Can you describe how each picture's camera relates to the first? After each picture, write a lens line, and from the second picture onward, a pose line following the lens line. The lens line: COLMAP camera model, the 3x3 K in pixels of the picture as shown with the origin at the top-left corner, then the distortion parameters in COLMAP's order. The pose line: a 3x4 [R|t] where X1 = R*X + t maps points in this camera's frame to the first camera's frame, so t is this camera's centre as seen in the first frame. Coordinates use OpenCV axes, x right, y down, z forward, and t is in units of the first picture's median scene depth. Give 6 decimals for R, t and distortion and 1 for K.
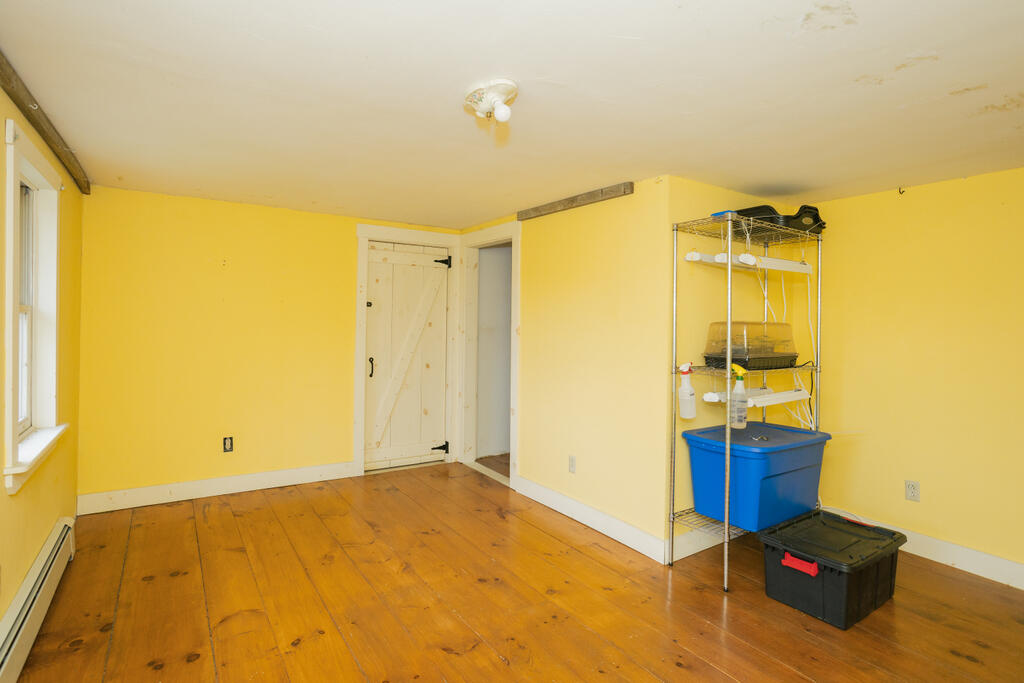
lens RADIAL K [[503.6, 0, 511.2], [0, 503.6, 334.1], [0, 0, 1]] dist [-0.000307, 0.005872]
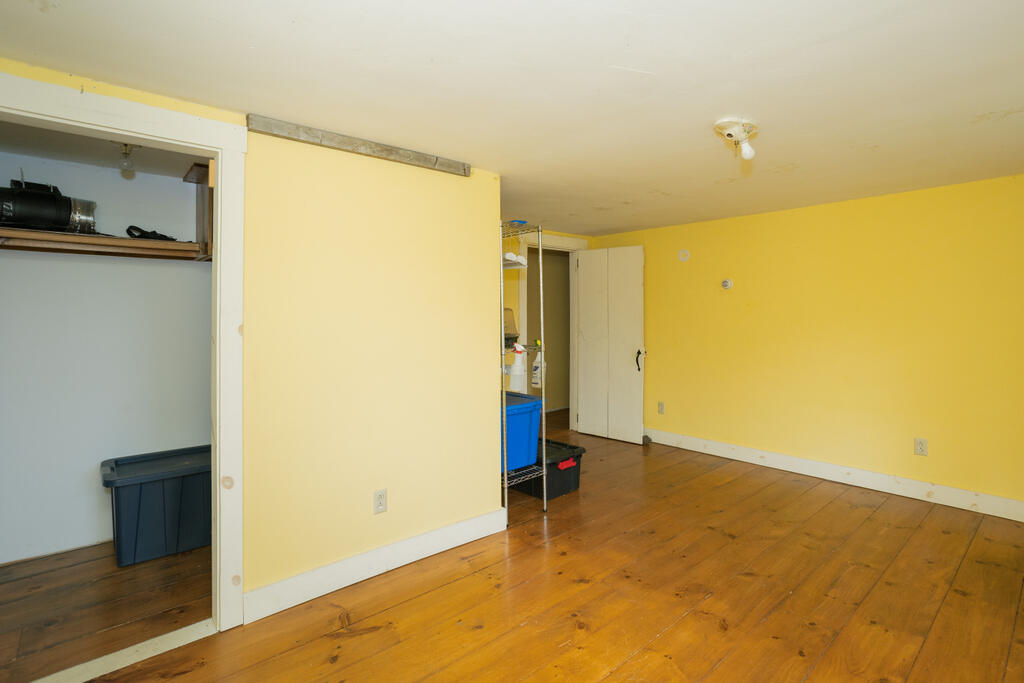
lens RADIAL K [[503.6, 0, 507.9], [0, 503.6, 310.4], [0, 0, 1]] dist [-0.000307, 0.005872]
pose [[-0.107435, -0.011916, 0.994141, -0.760996], [0.018424, 0.999733, 0.013974, -0.037541], [-0.994041, 0.019818, -0.107187, 1.057074]]
